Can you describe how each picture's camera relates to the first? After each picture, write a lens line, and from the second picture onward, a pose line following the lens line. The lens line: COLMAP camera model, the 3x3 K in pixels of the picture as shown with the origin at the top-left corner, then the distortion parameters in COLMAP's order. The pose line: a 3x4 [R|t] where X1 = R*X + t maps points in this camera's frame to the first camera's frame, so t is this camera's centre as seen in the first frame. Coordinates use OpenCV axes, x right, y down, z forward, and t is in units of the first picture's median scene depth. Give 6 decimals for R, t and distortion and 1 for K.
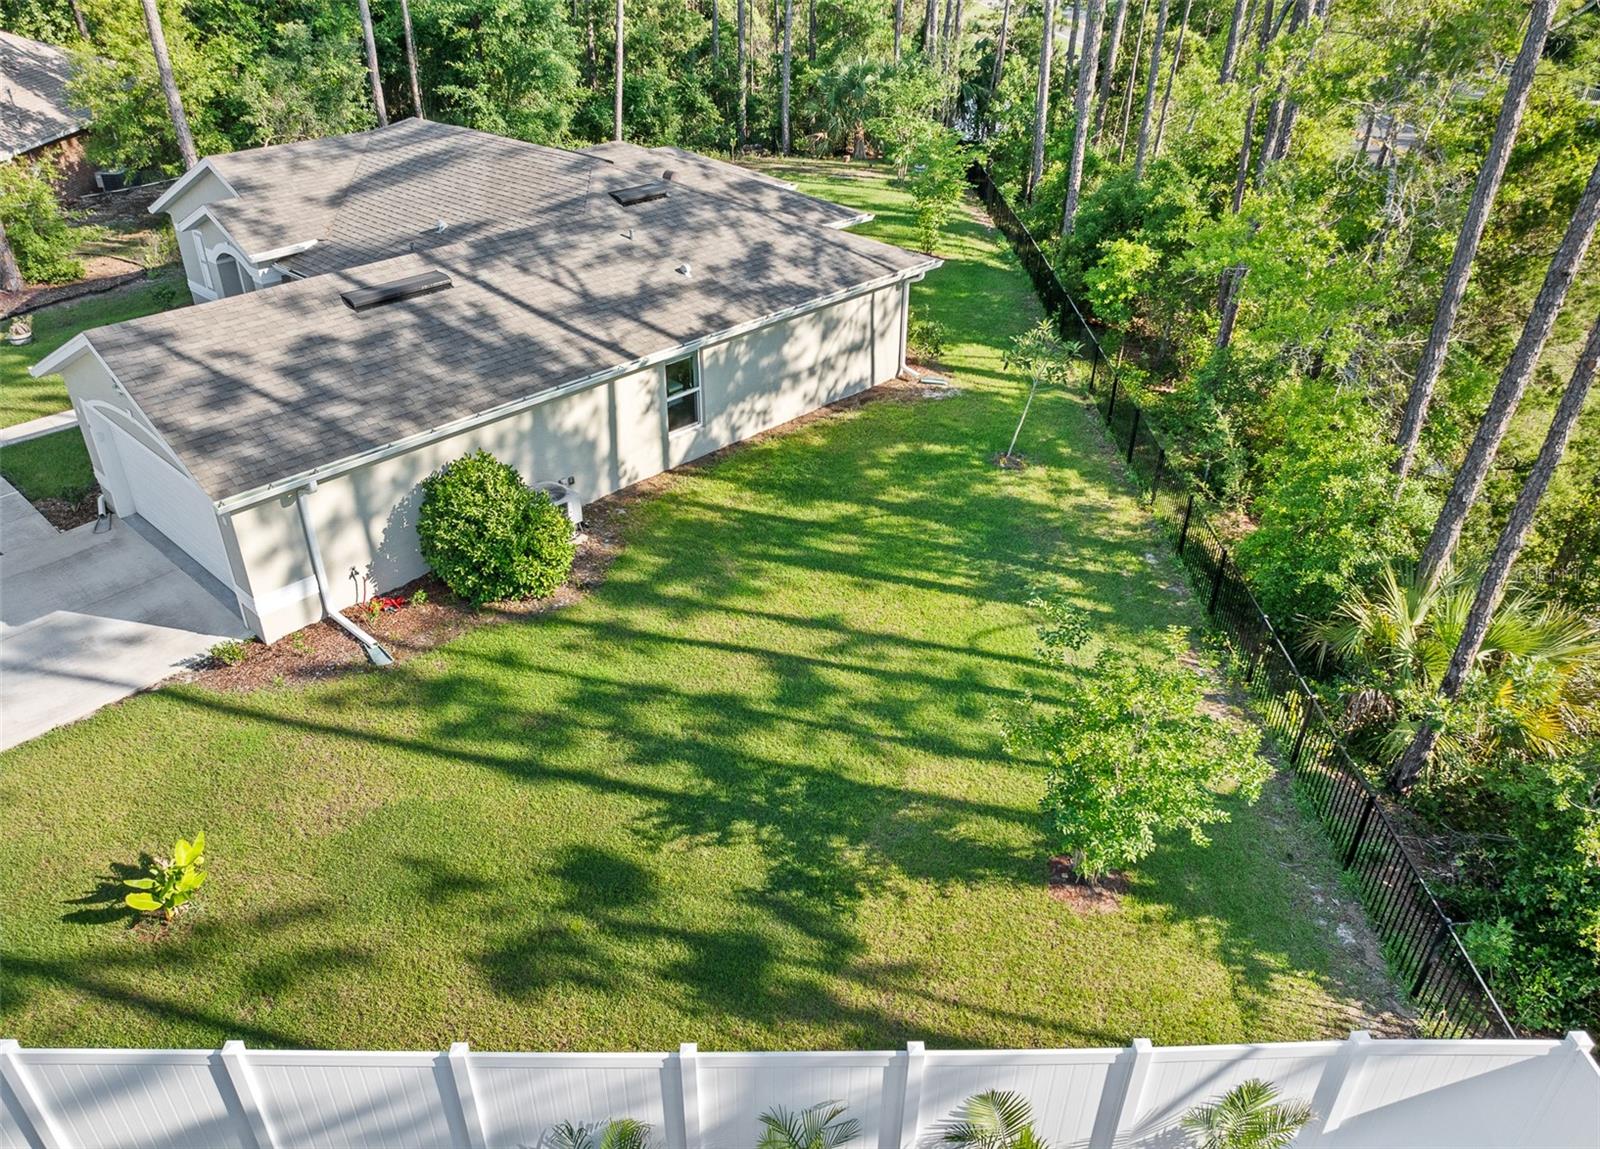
lens RADIAL K [[1153.3, 0, 801.8], [0, 1153.3, 578.8], [0, 0, 1]] dist [-0.021352, -0.002869]
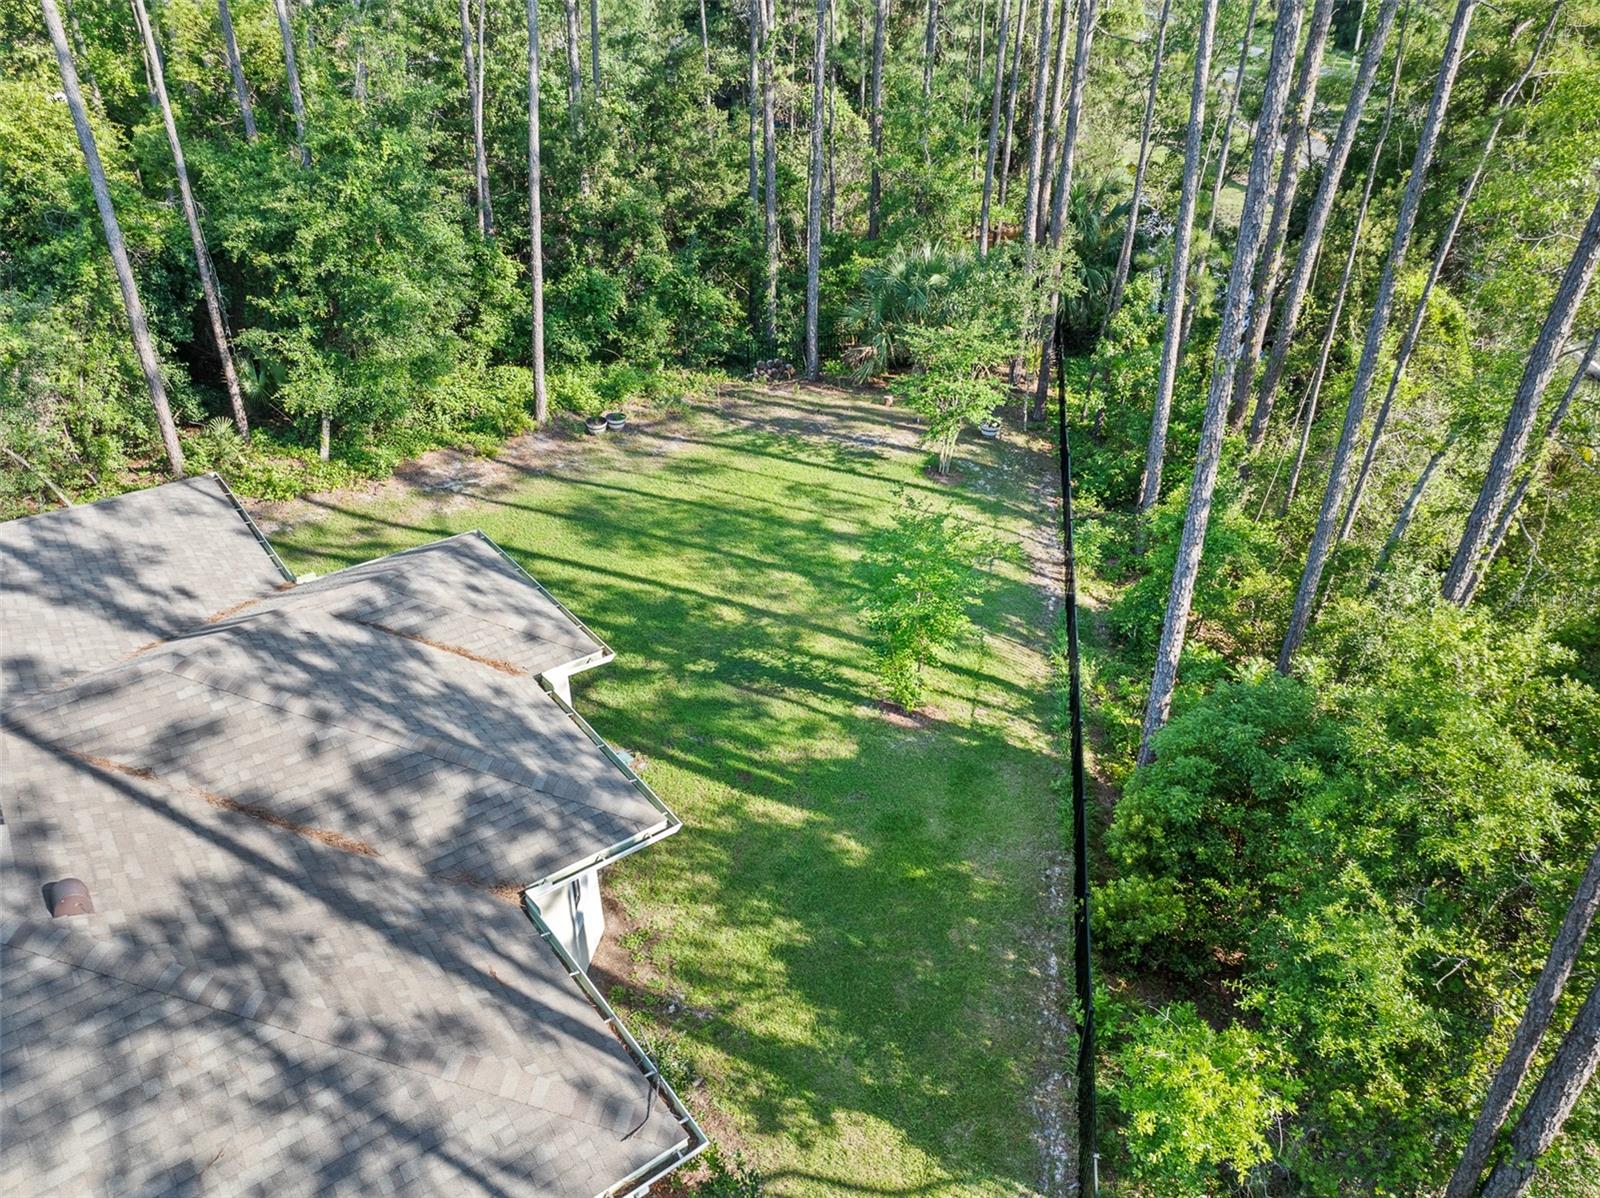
lens RADIAL K [[1138.9, 0, 800.6], [0, 1138.9, 598.2], [0, 0, 1]] dist [-0.032811, 0.001749]
pose [[0.984127, 0.079043, -0.158888, 0.261216], [-0.080115, 0.996786, -0.000343, -0.603186], [0.158350, 0.013067, 0.987297, 0.799992]]
